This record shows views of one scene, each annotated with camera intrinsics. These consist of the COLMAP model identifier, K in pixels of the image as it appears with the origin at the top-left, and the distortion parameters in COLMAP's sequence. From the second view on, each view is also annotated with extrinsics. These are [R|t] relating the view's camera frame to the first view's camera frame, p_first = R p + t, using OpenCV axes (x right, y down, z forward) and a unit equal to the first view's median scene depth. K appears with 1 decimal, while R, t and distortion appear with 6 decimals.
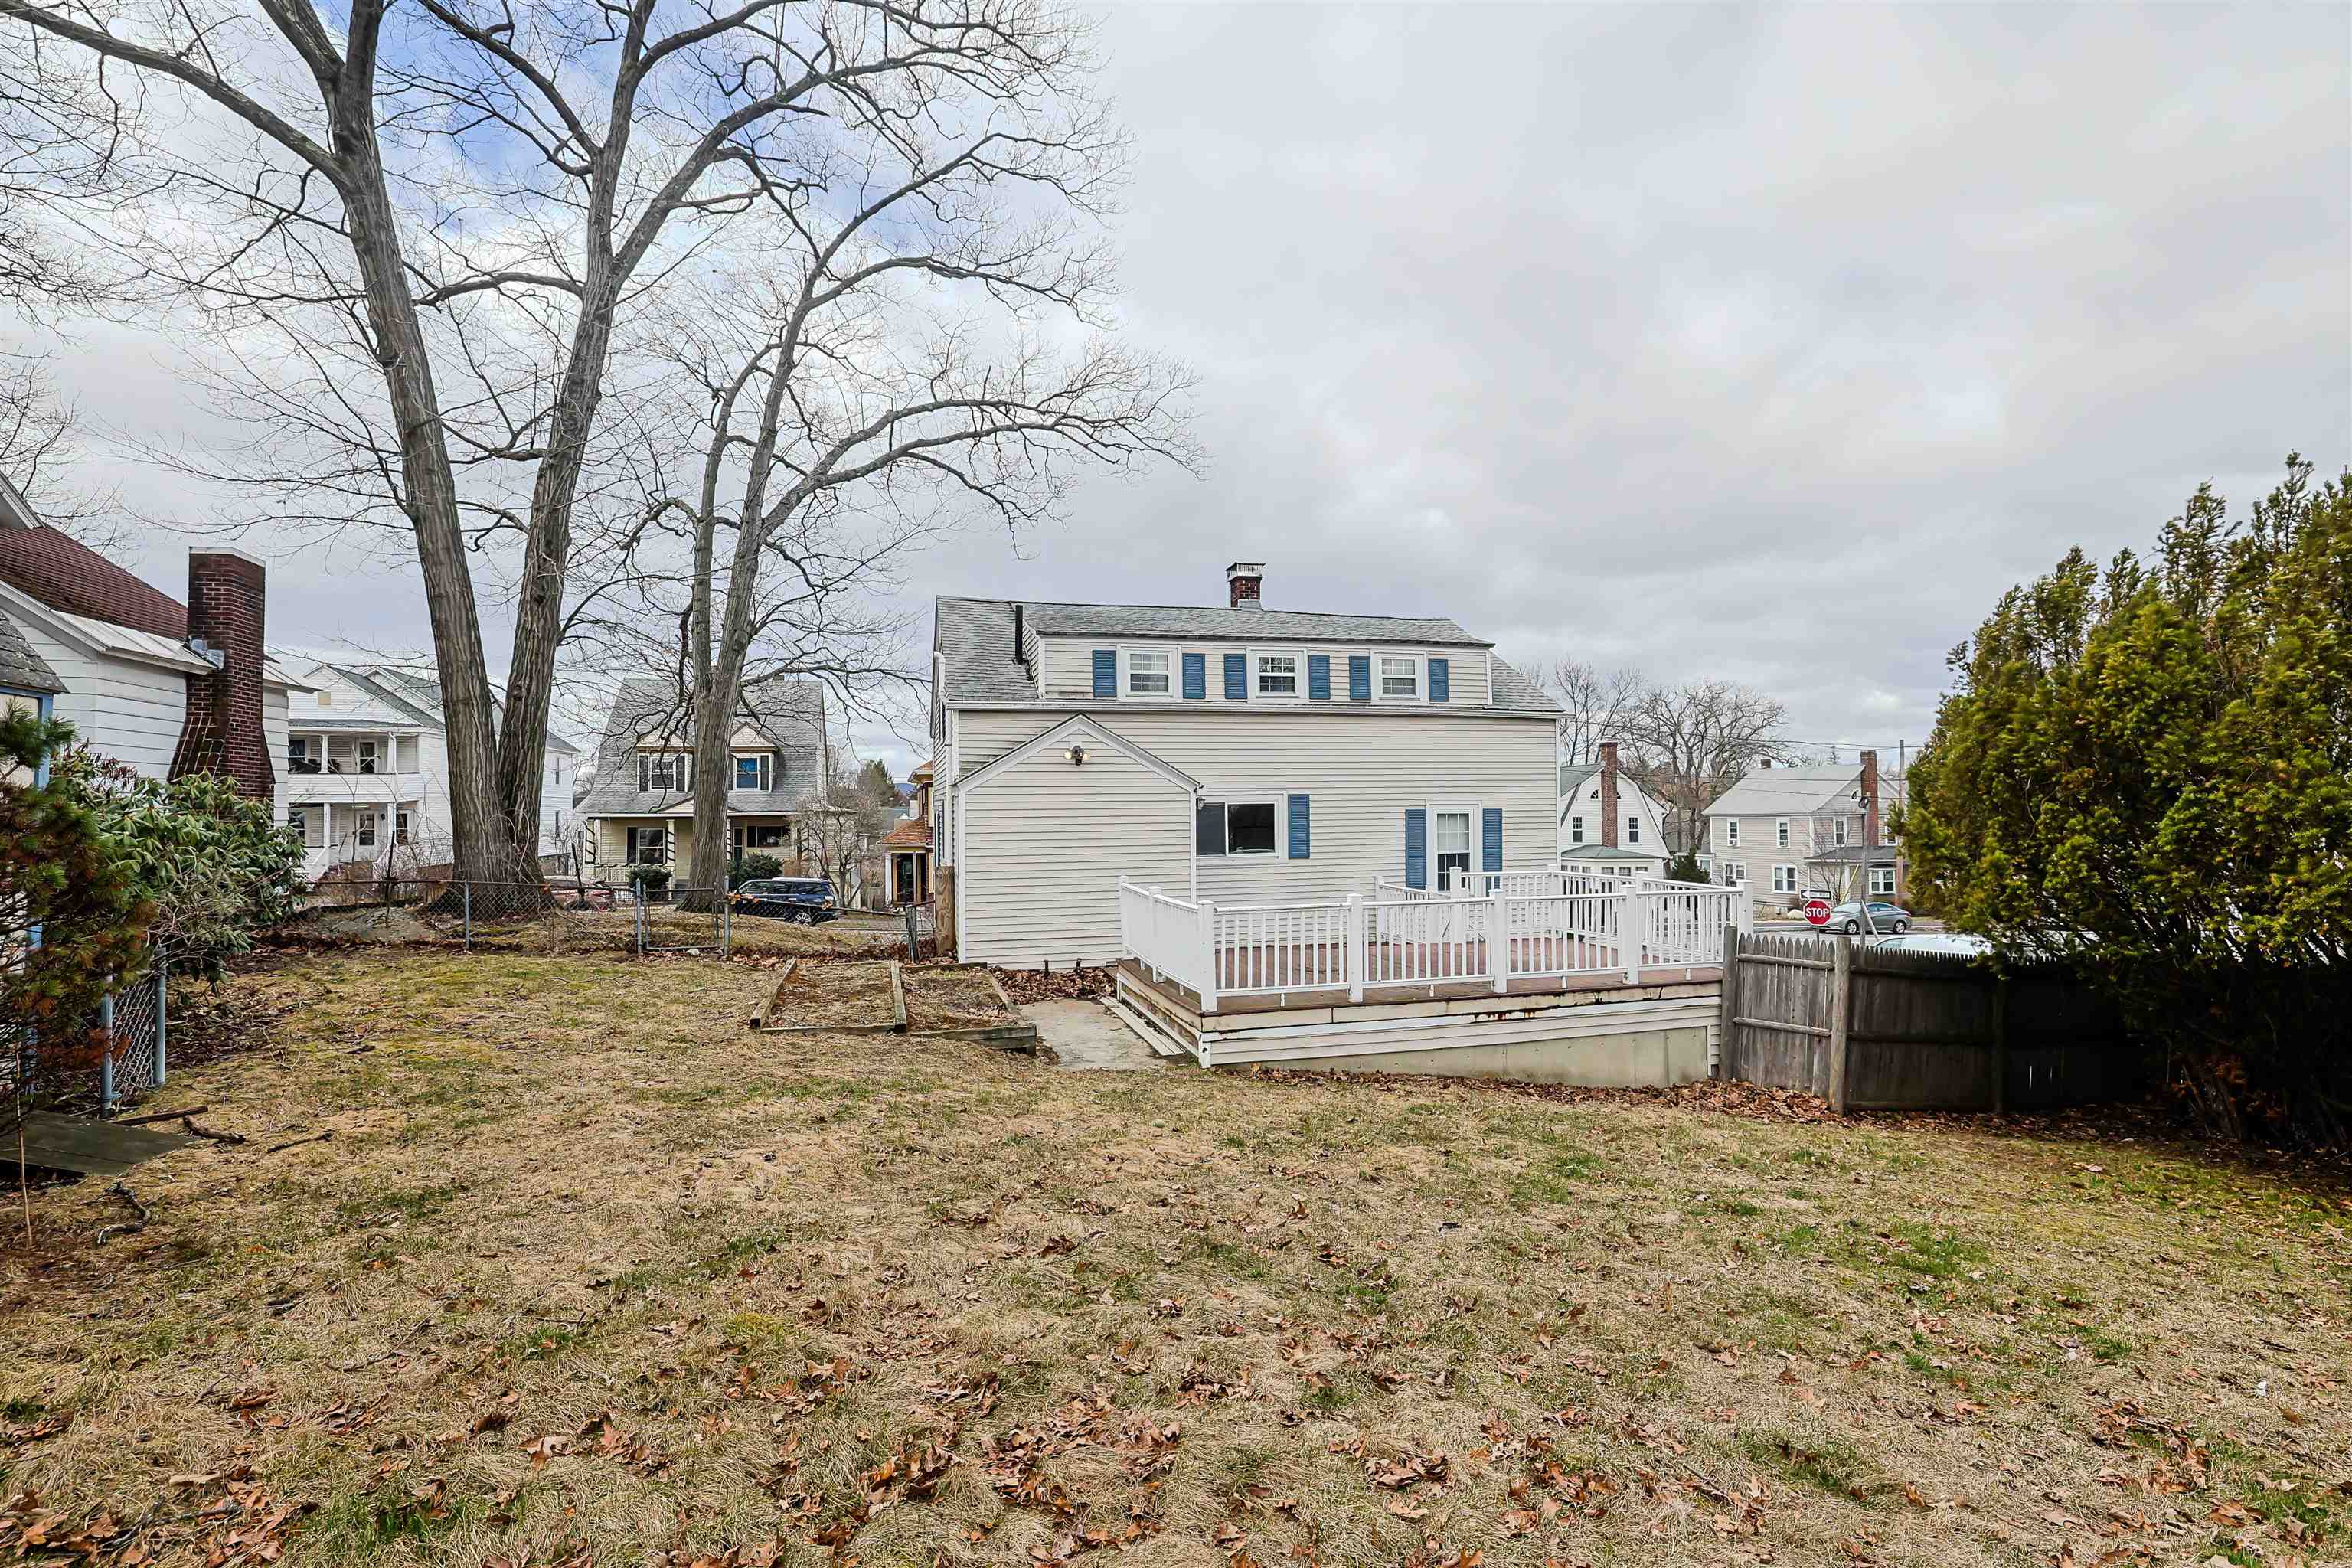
lens RADIAL K [[1083.4, 0, 1188.9], [0, 1083.4, 791.4], [0, 0, 1]] dist [-0.036544, 0.007433]
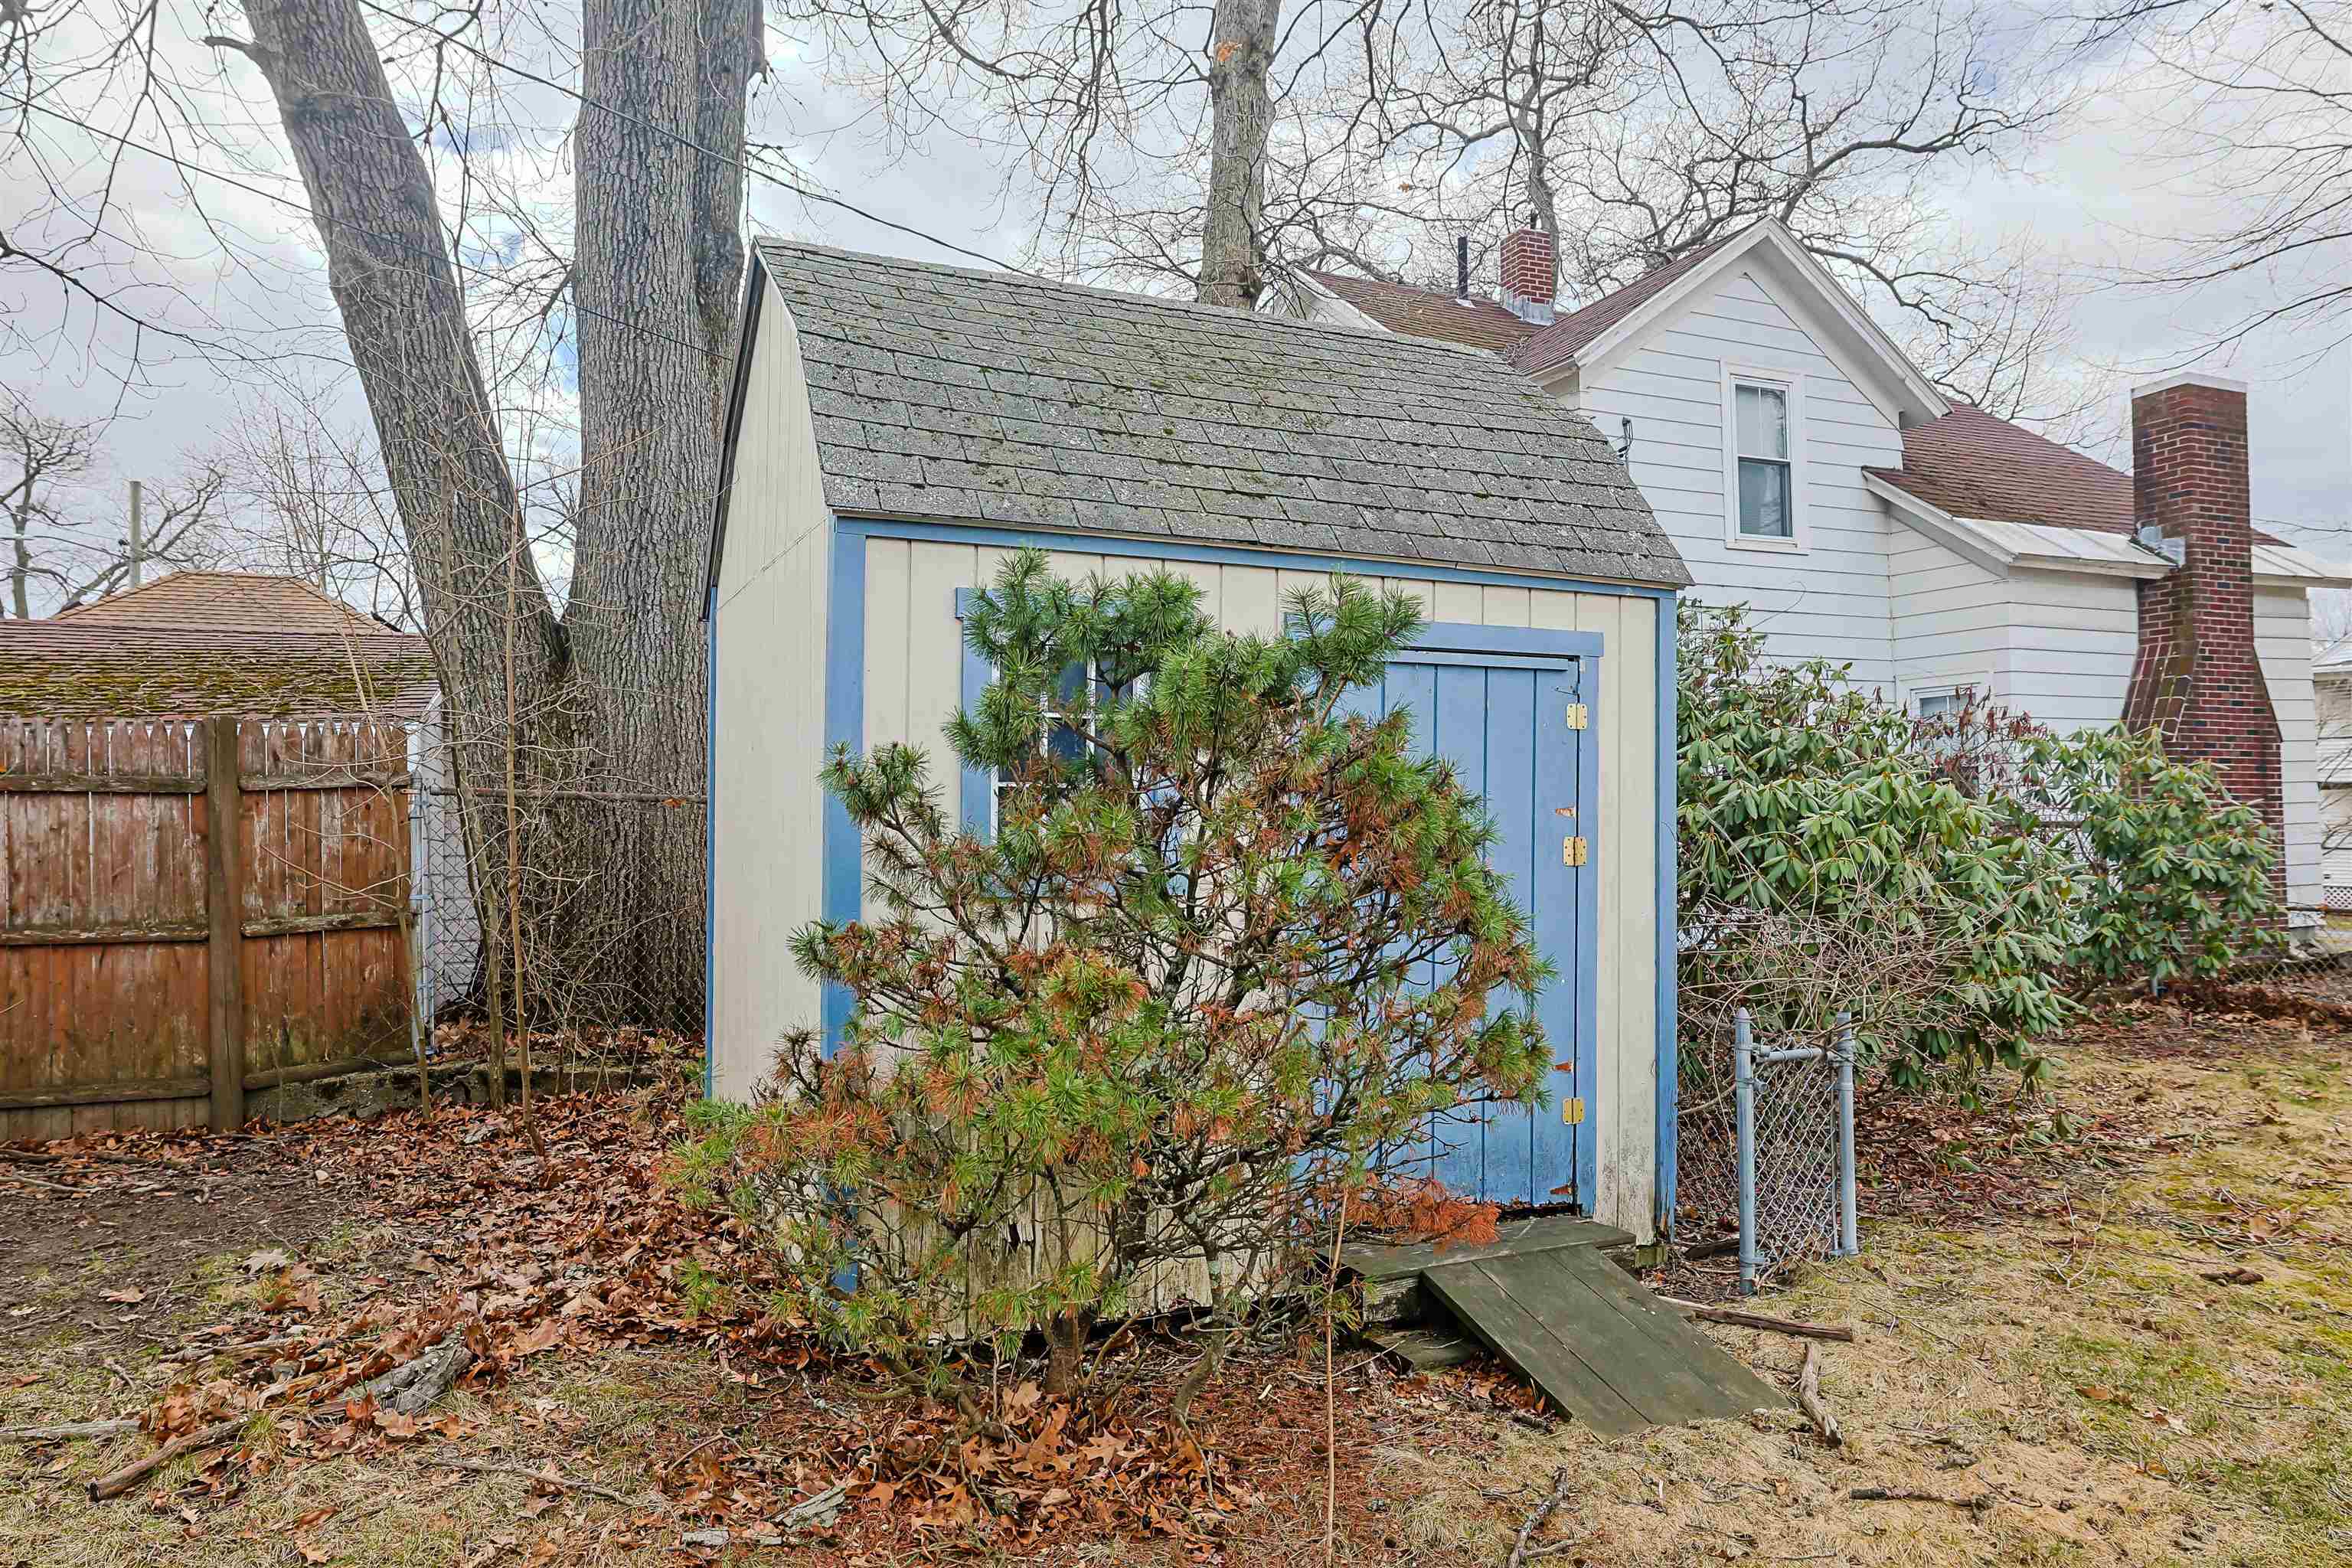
lens RADIAL K [[1519.3, 0, 1168.5], [0, 1519.3, 787.5], [0, 0, 1]] dist [0.010656, 0.001693]
pose [[0.159959, -0.013116, -0.987036, -0.103530], [0.025274, 0.999638, -0.009187, 0.011390], [0.986800, -0.023477, 0.160233, 0.243203]]
